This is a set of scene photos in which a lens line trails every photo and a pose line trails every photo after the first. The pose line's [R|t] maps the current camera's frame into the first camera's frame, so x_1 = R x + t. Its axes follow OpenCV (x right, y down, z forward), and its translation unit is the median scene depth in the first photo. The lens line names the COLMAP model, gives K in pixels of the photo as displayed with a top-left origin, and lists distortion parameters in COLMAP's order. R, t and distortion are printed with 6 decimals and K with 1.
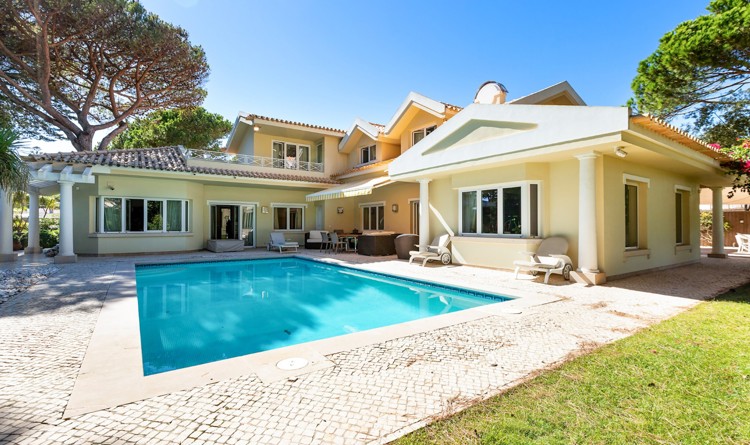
lens RADIAL K [[343.5, 0, 375.5], [0, 343.5, 226.0], [0, 0, 1]] dist [-0.002934, 0.000100]
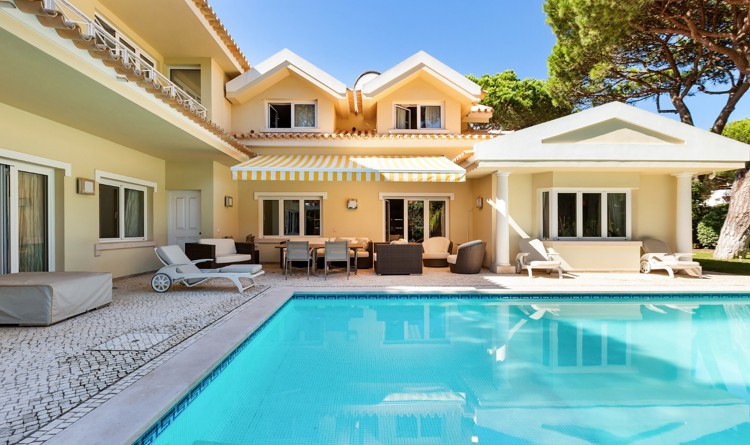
lens RADIAL K [[343.5, 0, 370.0], [0, 343.5, 238.8], [0, 0, 1]] dist [-0.002934, 0.000100]
pose [[0.555878, -0.014913, 0.831130, -0.776917], [0.002148, 0.999861, 0.016504, 0.007936], [-0.831261, -0.007388, 0.555834, 0.894601]]
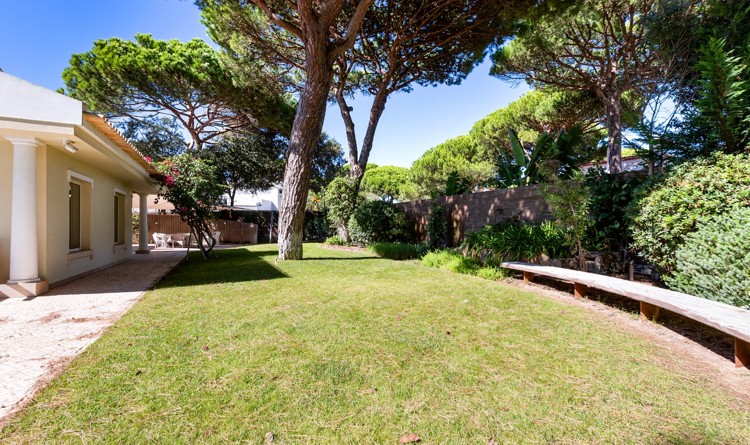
lens RADIAL K [[343.5, 0, 377.5], [0, 343.5, 221.5], [0, 0, 1]] dist [-0.002934, 0.000100]
pose [[0.160754, 0.015591, 0.986871, -0.048849], [-0.000787, 0.999877, -0.015668, 0.000180], [-0.986994, 0.001742, 0.160746, 0.025521]]
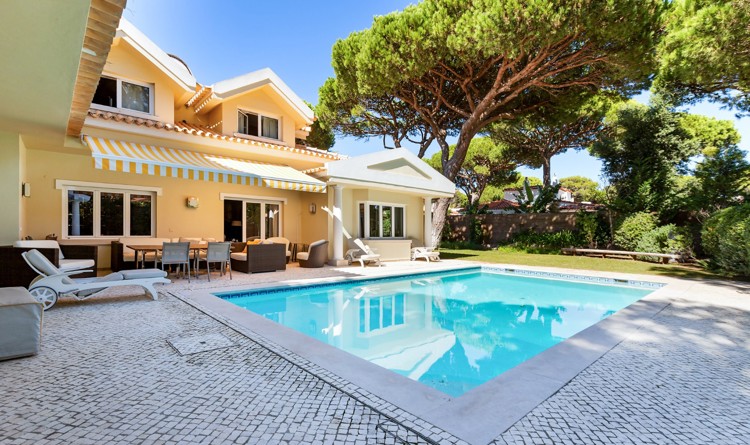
lens RADIAL K [[343.5, 0, 359.4], [0, 343.5, 233.5], [0, 0, 1]] dist [-0.002934, 0.000100]
pose [[-0.106297, -0.001914, 0.994333, -0.977346], [-0.004157, 0.999990, 0.001481, 0.004663], [-0.994326, -0.003976, -0.106304, 1.153238]]
